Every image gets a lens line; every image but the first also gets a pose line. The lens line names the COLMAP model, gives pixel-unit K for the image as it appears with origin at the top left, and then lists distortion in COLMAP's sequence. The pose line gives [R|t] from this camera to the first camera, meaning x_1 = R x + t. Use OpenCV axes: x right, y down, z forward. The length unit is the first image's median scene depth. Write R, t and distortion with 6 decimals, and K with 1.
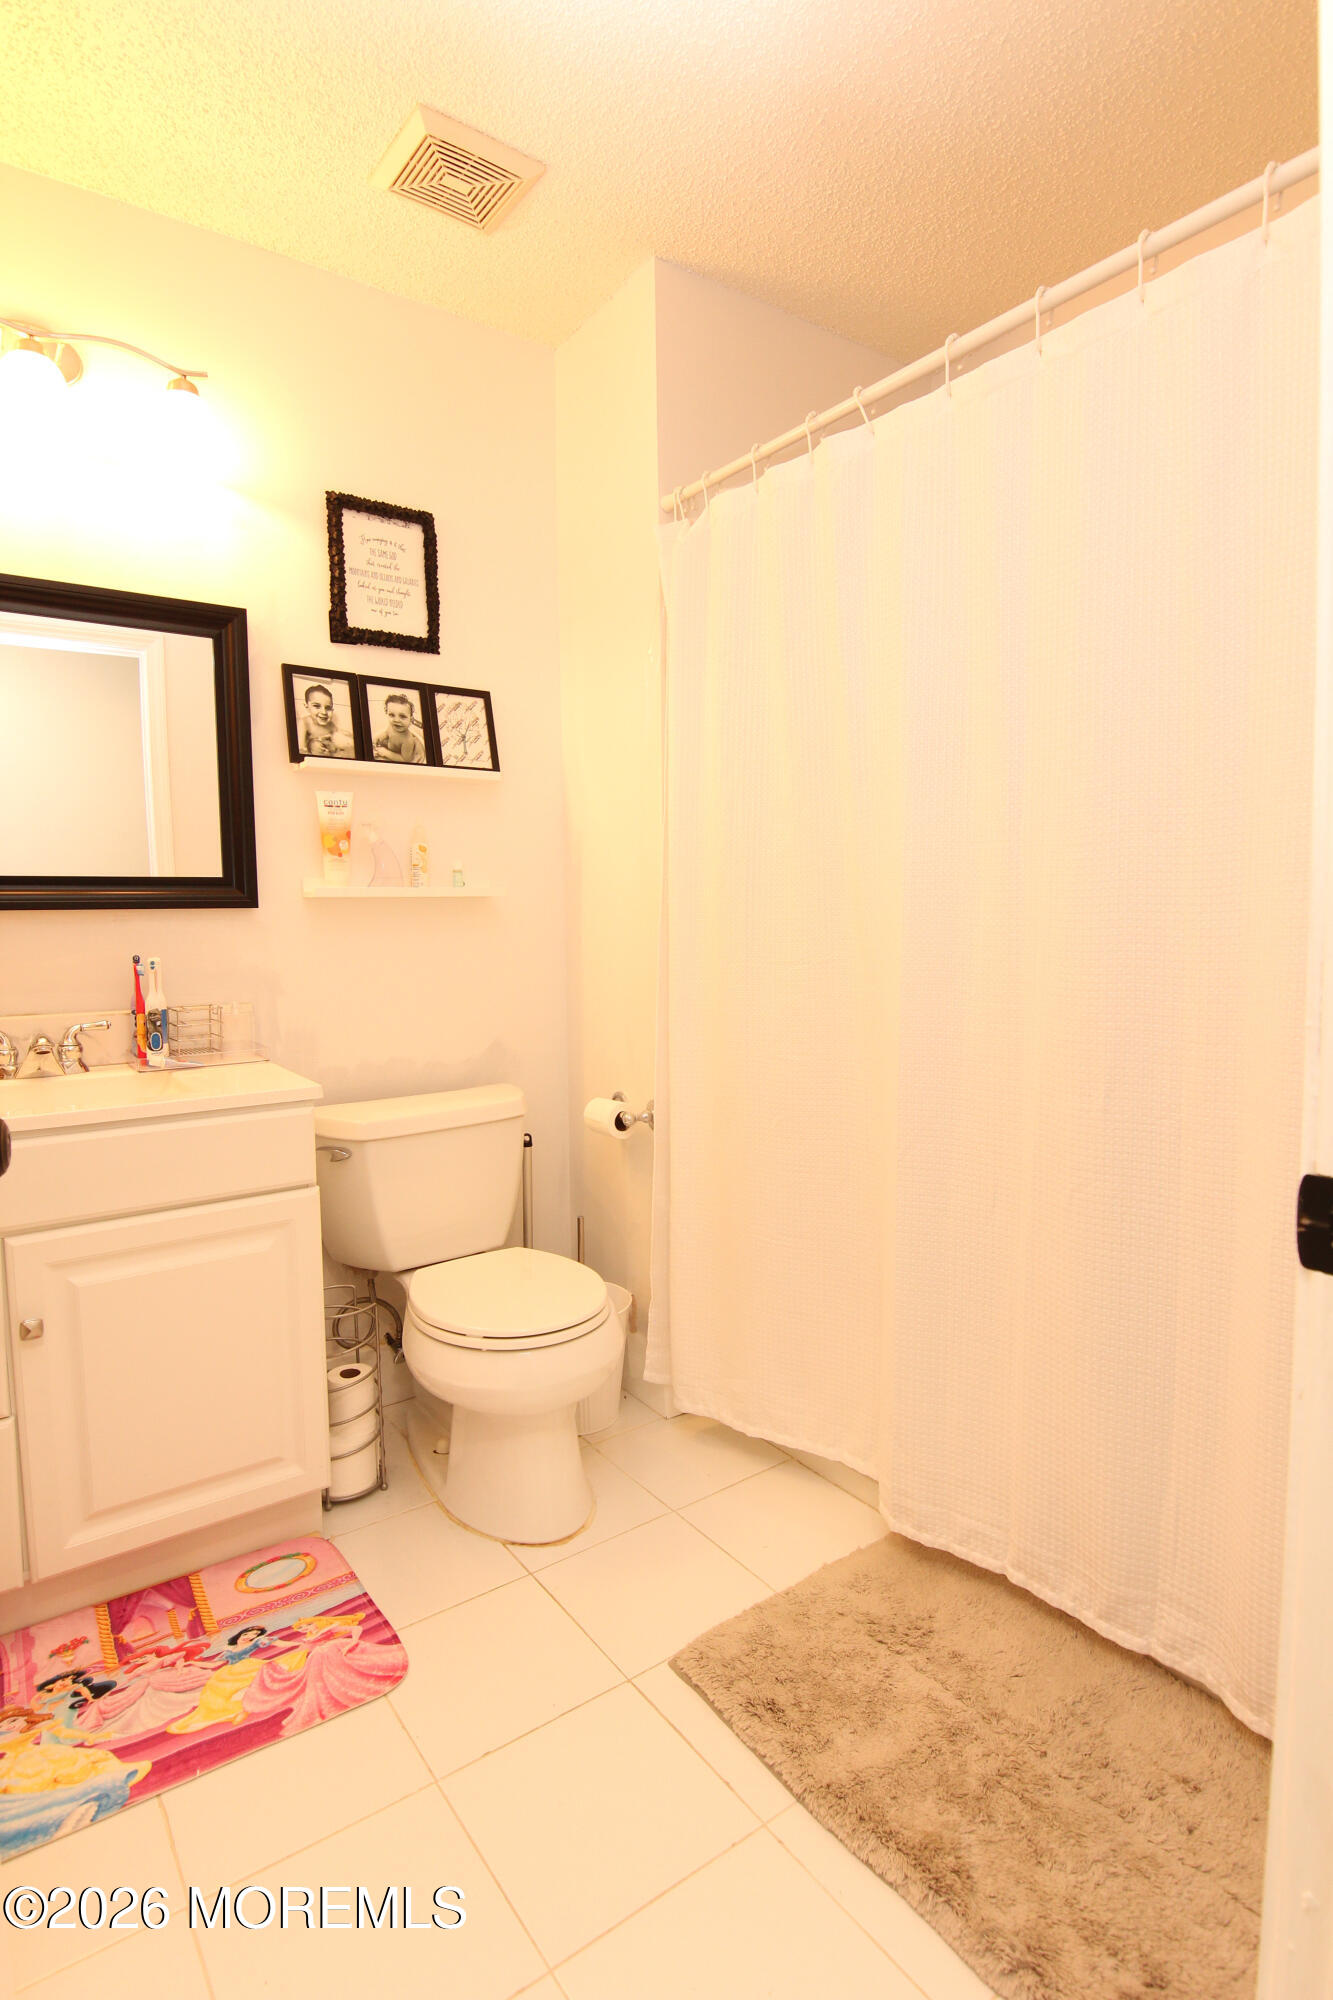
lens RADIAL K [[1016.9, 0, 659.8], [0, 1016.9, 993.9], [0, 0, 1]] dist [-0.011950, -0.008854]
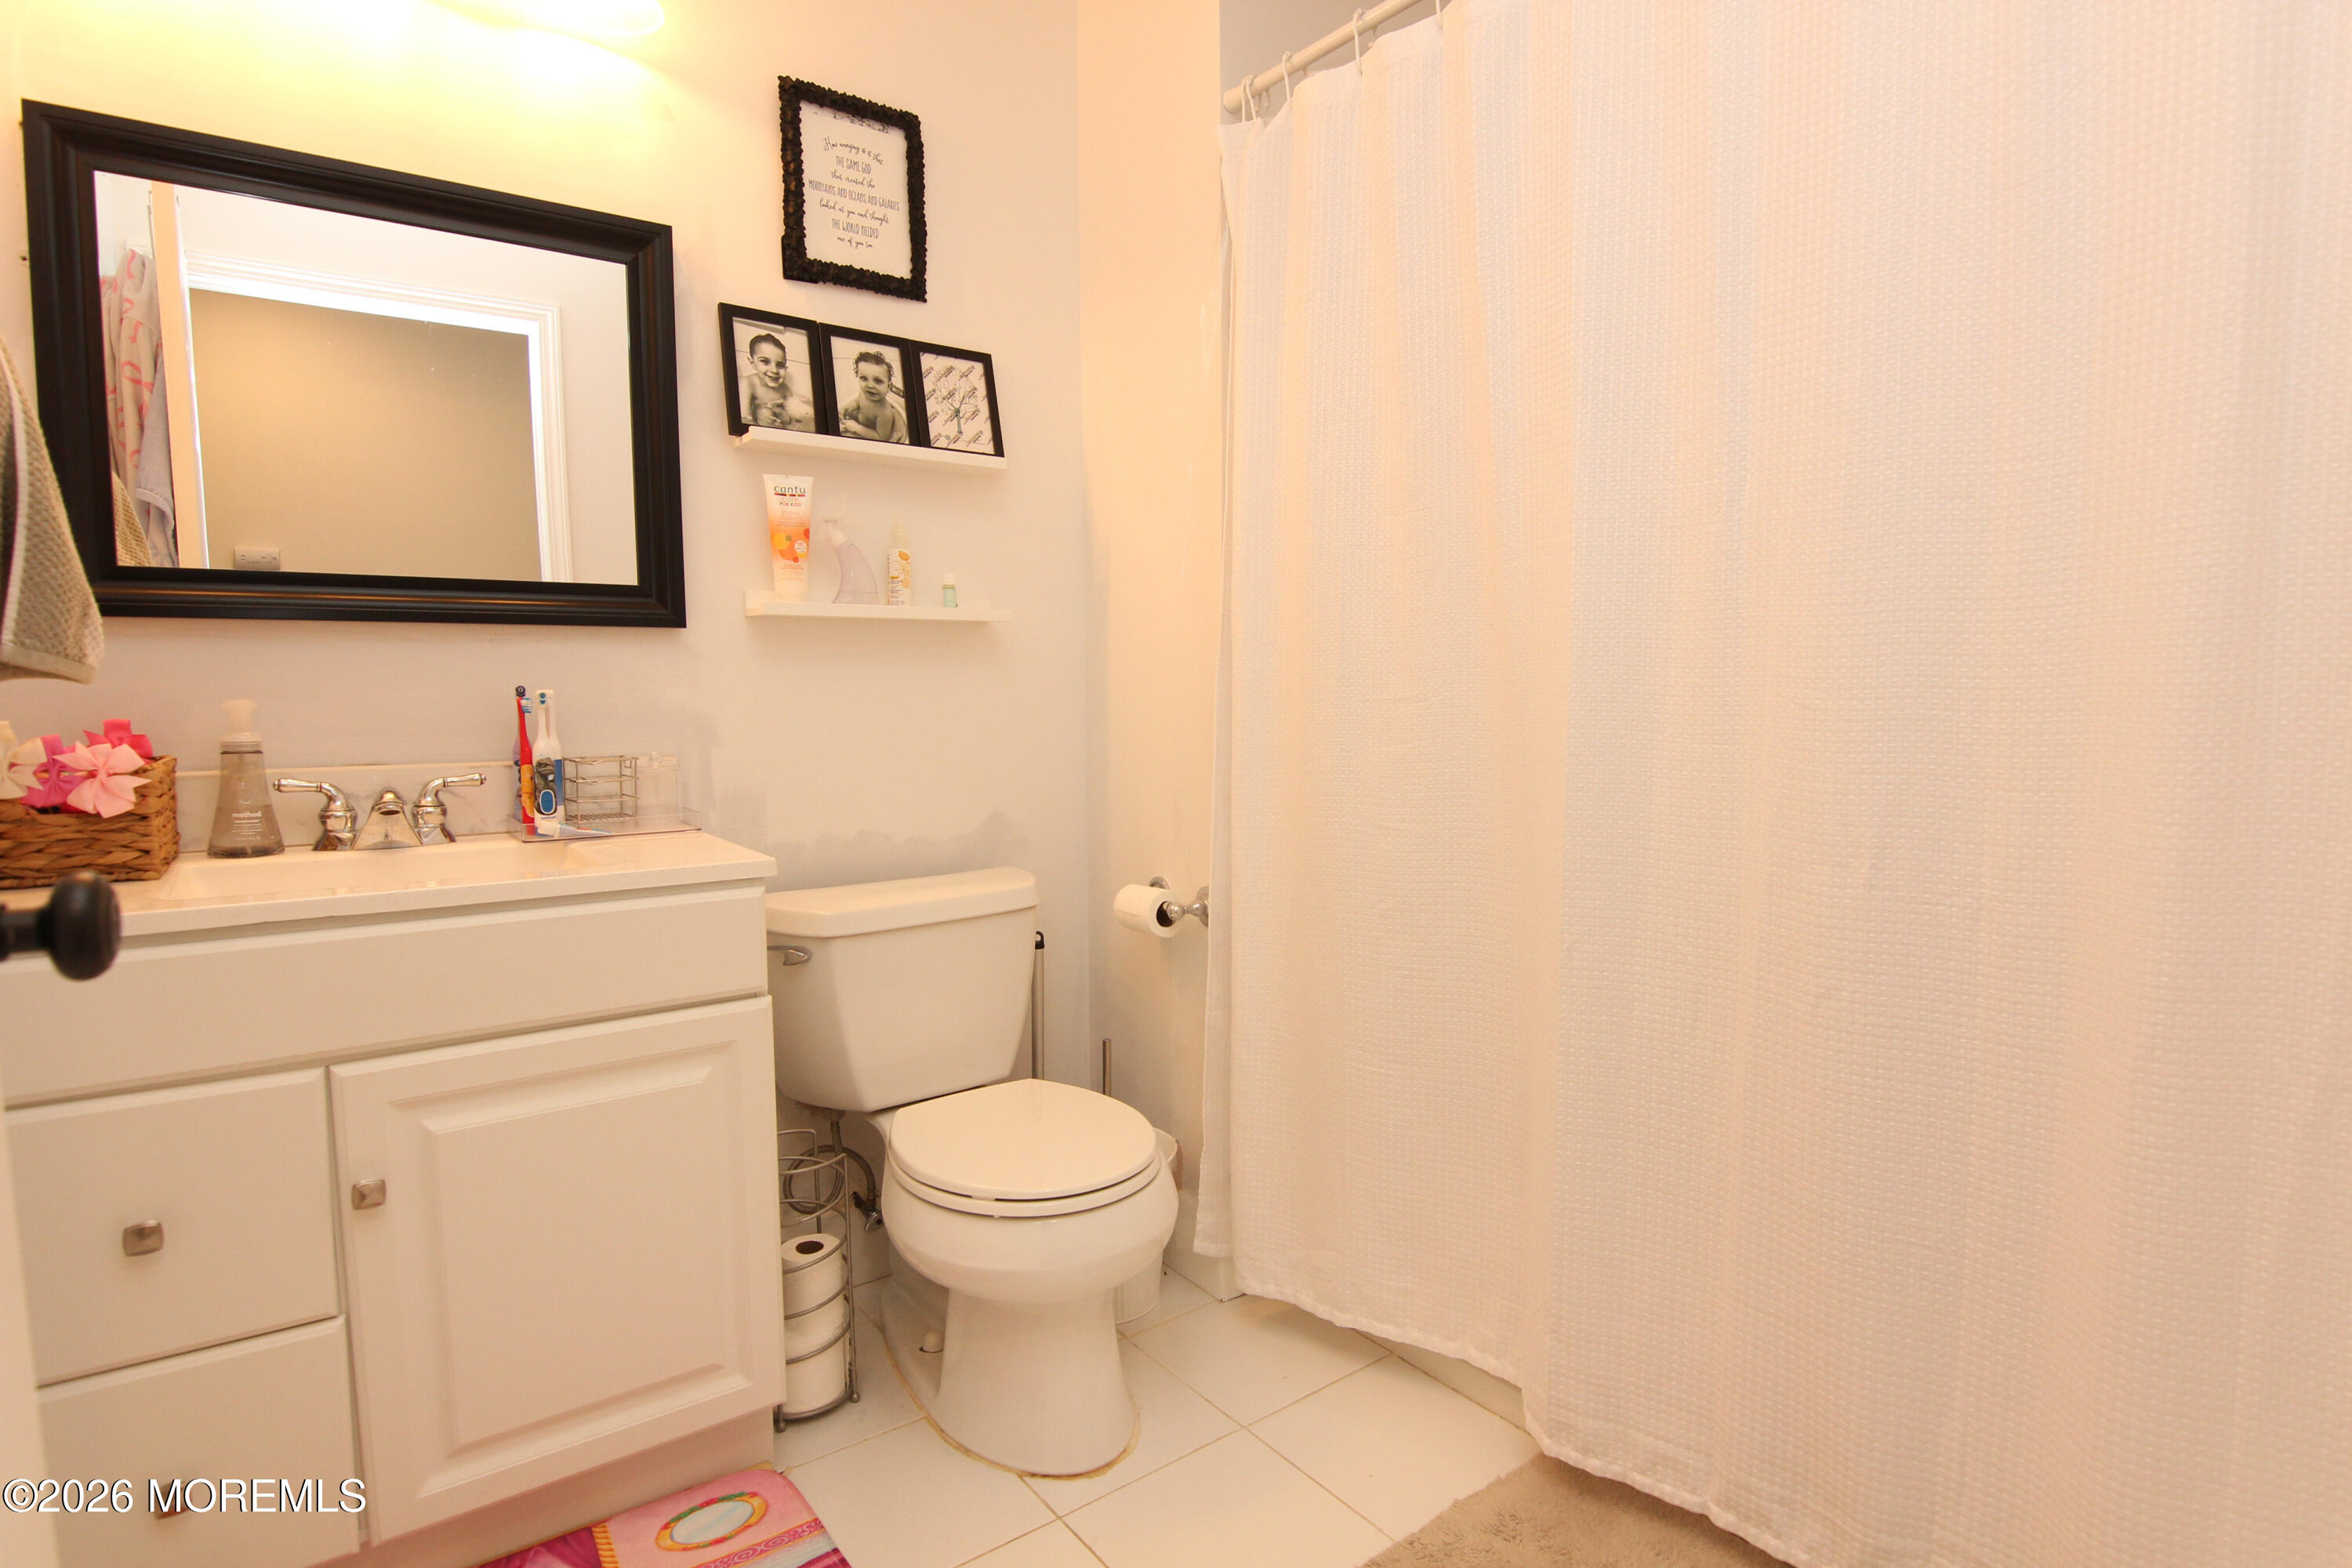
lens RADIAL K [[1195.8, 0, 1184.3], [0, 1195.8, 791.7], [0, 0, 1]] dist [-0.011950, -0.008854]
pose [[0.999606, 0.003781, 0.027819, -0.054338], [-0.003935, 0.999977, 0.005479, 0.031731], [-0.027798, -0.005586, 0.999598, 0.113441]]
